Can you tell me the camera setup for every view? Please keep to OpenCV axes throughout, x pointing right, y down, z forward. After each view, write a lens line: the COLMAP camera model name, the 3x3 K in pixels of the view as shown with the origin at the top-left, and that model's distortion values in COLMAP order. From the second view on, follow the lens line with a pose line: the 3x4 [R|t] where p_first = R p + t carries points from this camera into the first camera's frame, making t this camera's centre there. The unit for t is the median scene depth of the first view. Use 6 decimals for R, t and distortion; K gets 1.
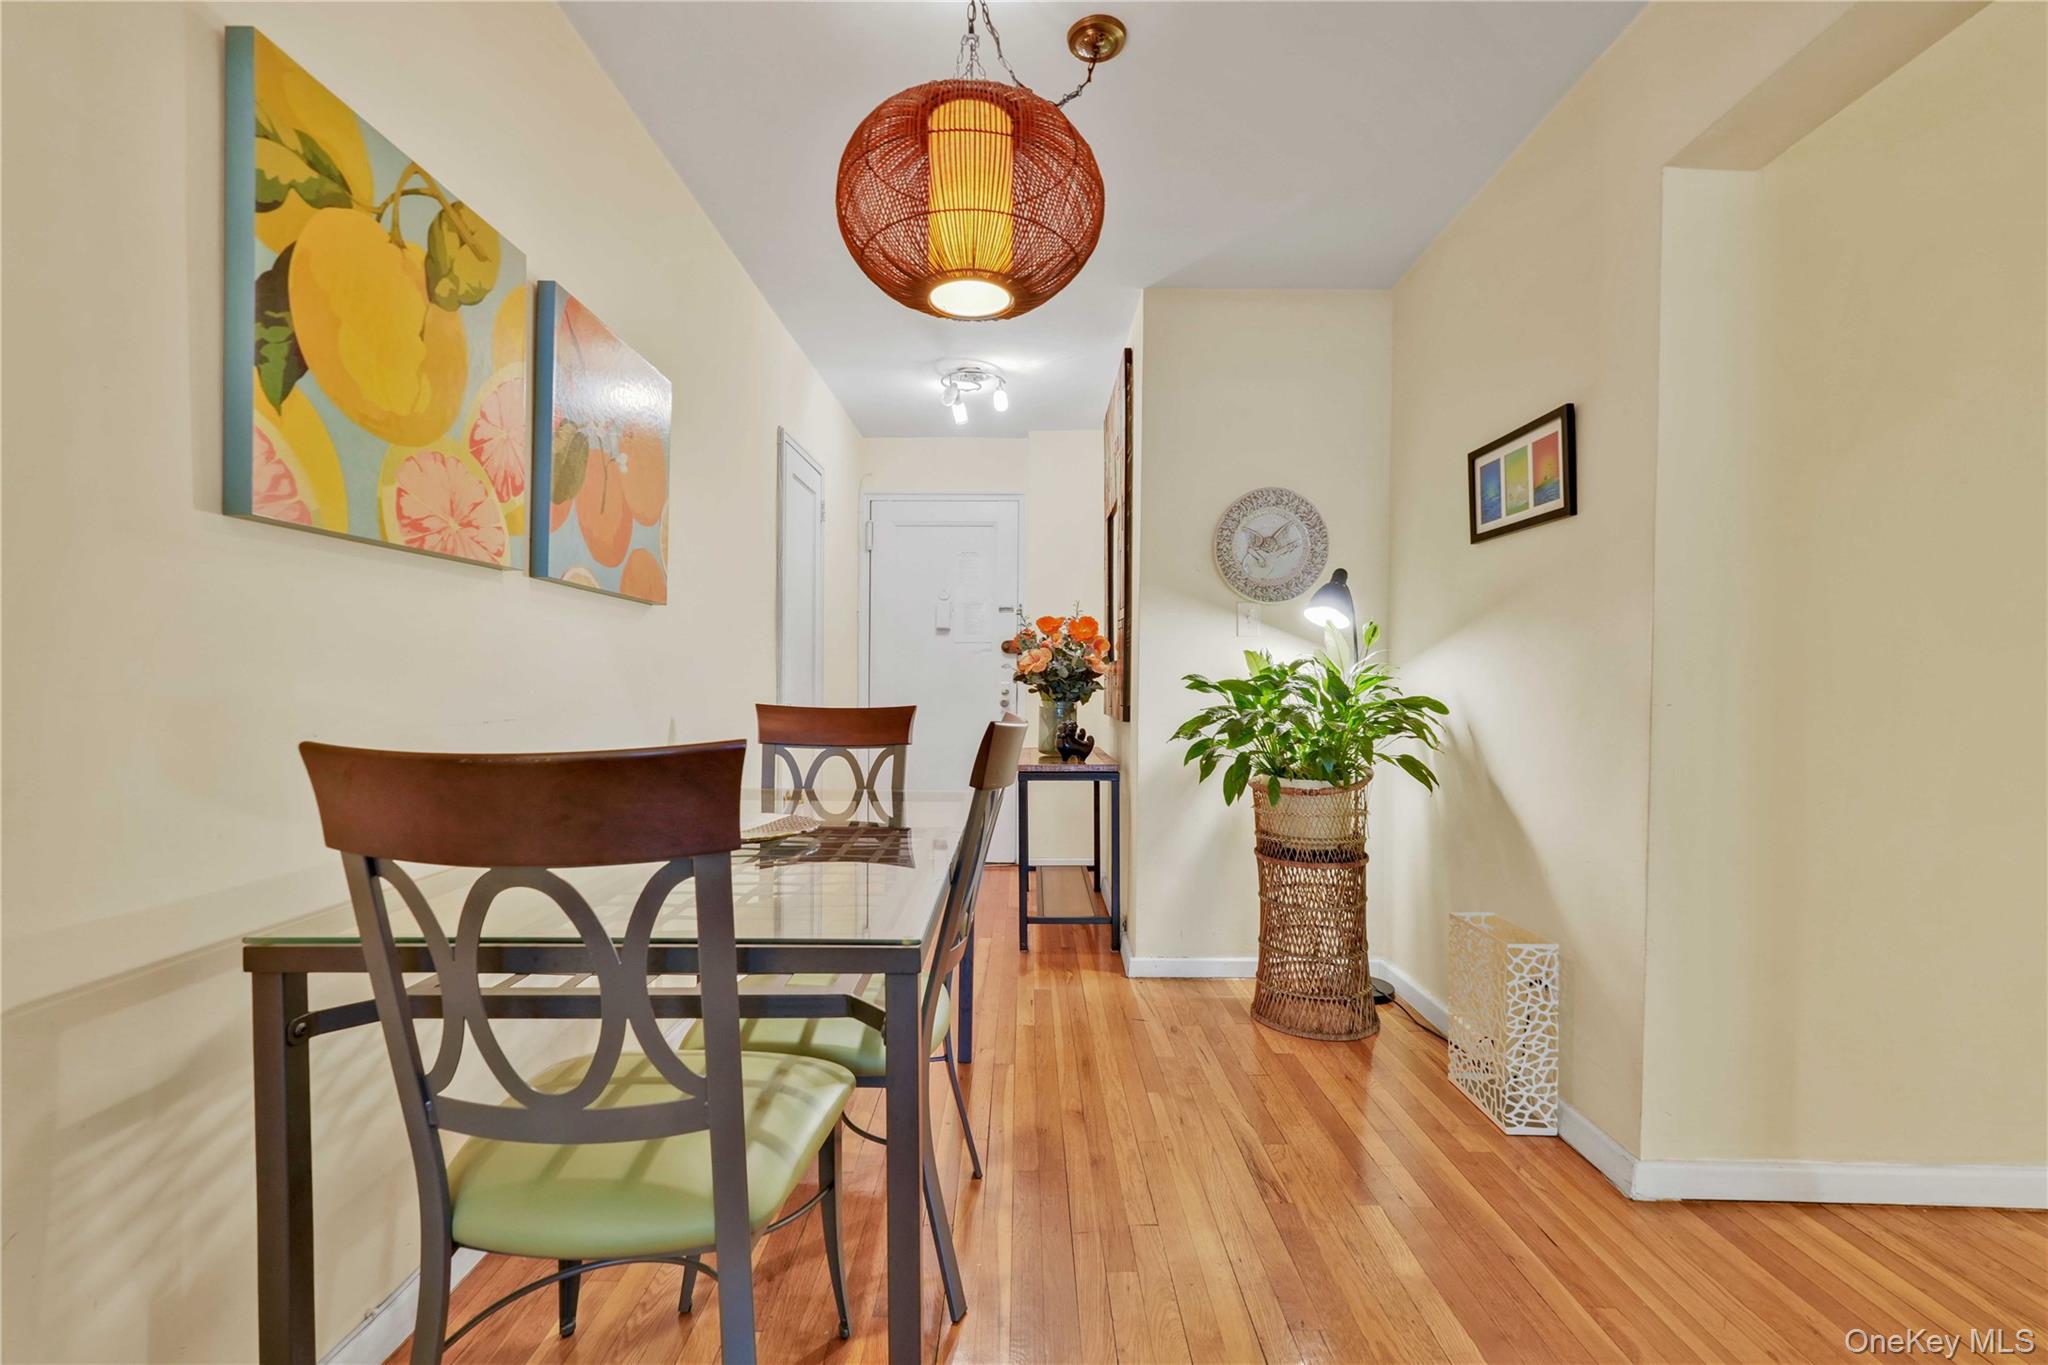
lens RADIAL K [[888.5, 0, 1009.5], [0, 888.5, 678.5], [0, 0, 1]] dist [0.000949, 0.000099]
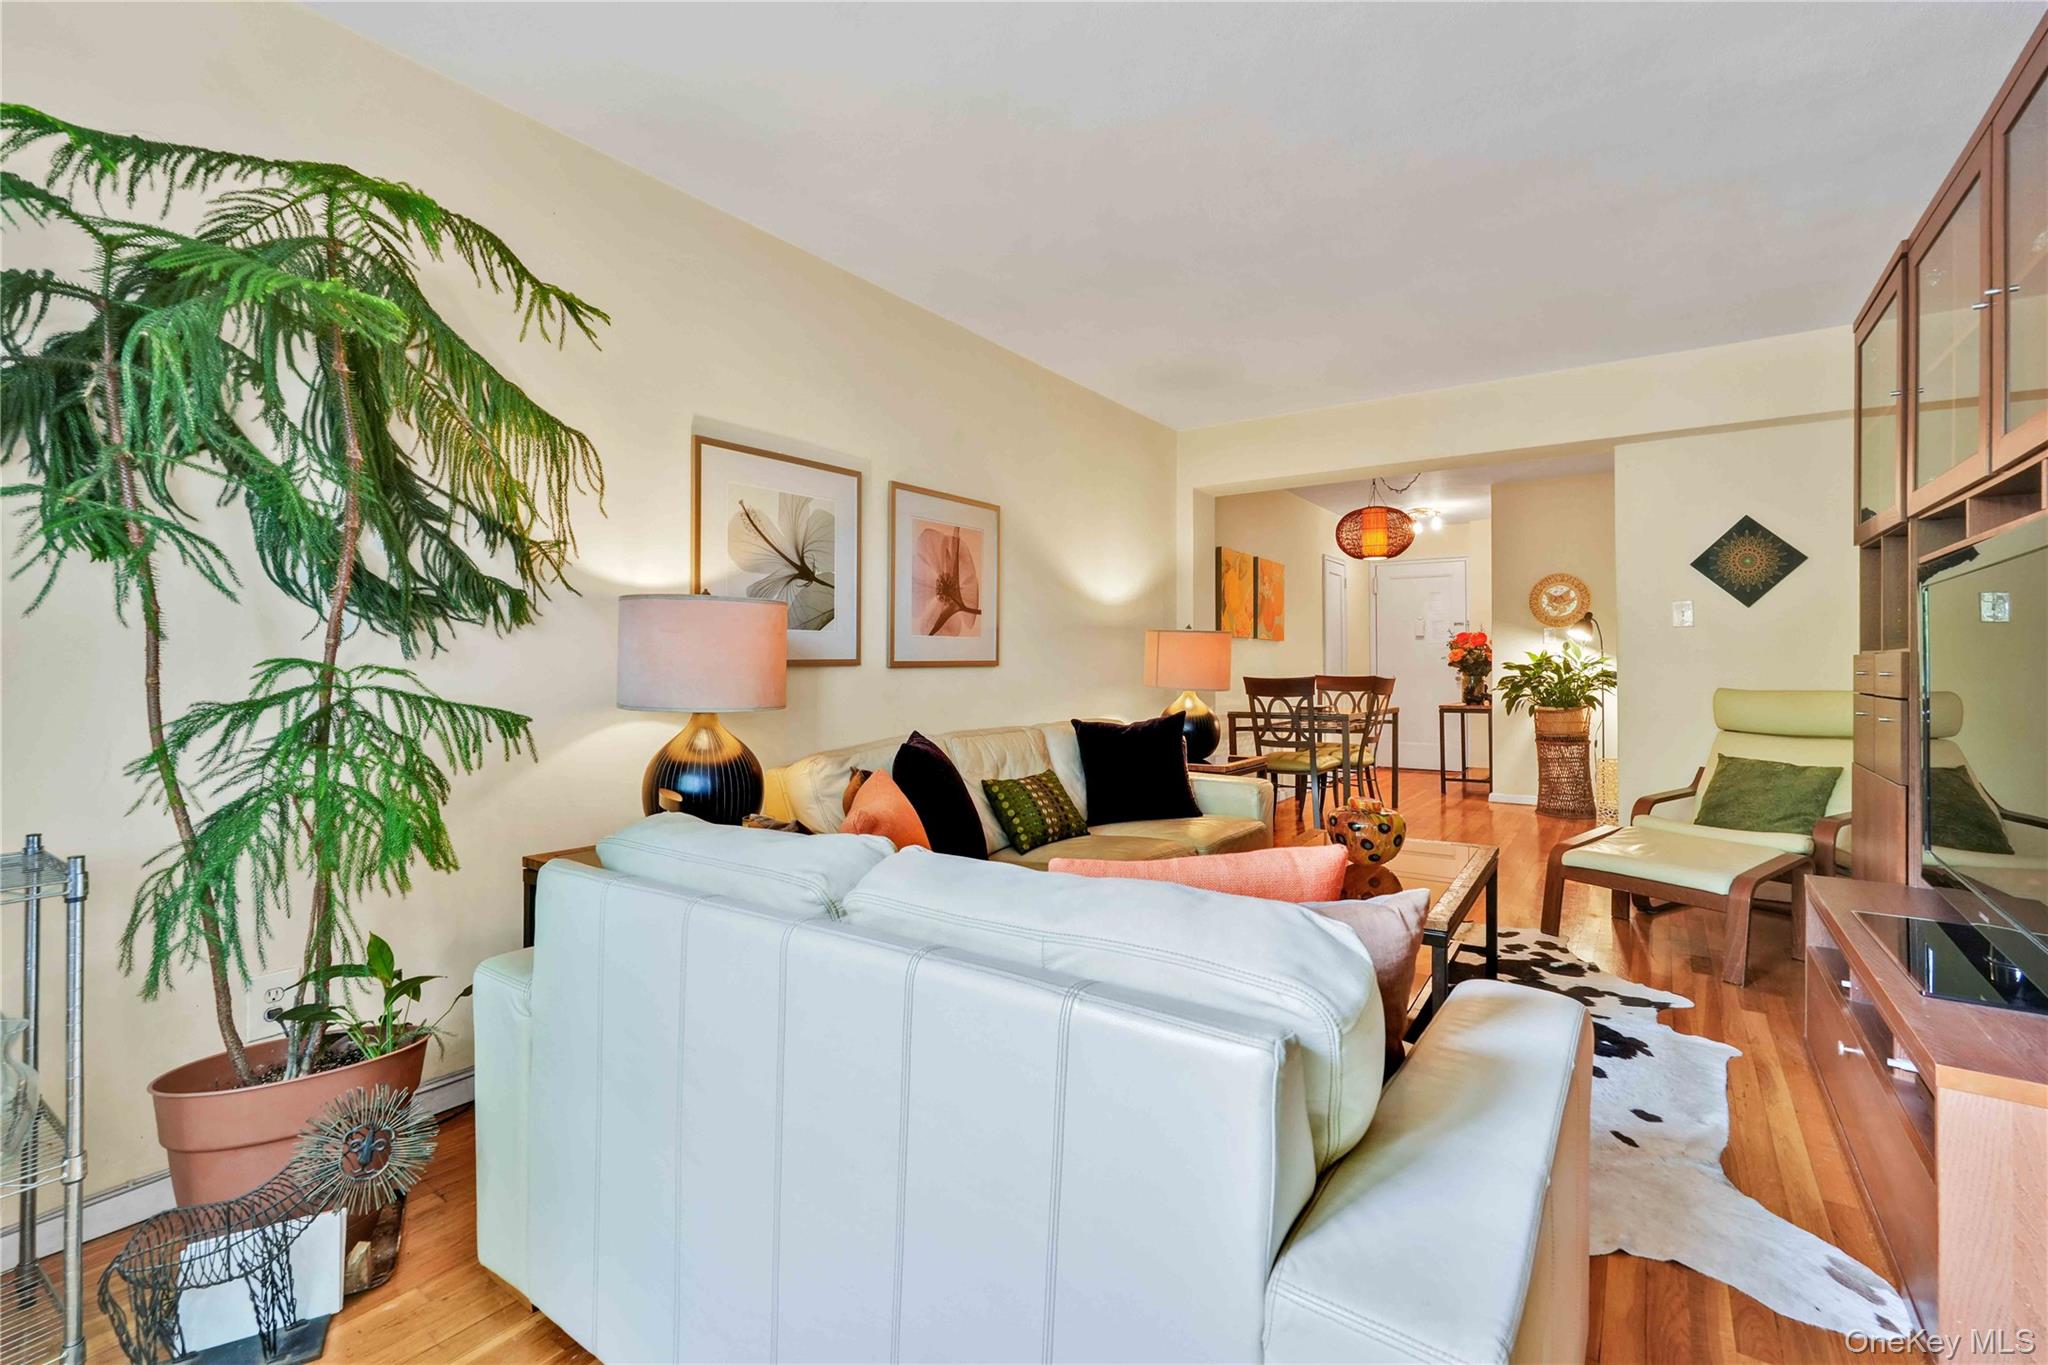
lens RADIAL K [[888.5, 0, 1009.5], [0, 888.5, 678.5], [0, 0, 1]] dist [0.000949, 0.000099]
pose [[0.823216, 0.001310, -0.567727, 0.466688], [0.010790, 0.999781, 0.017953, -0.018268], [0.567626, -0.020905, 0.823021, -1.688626]]
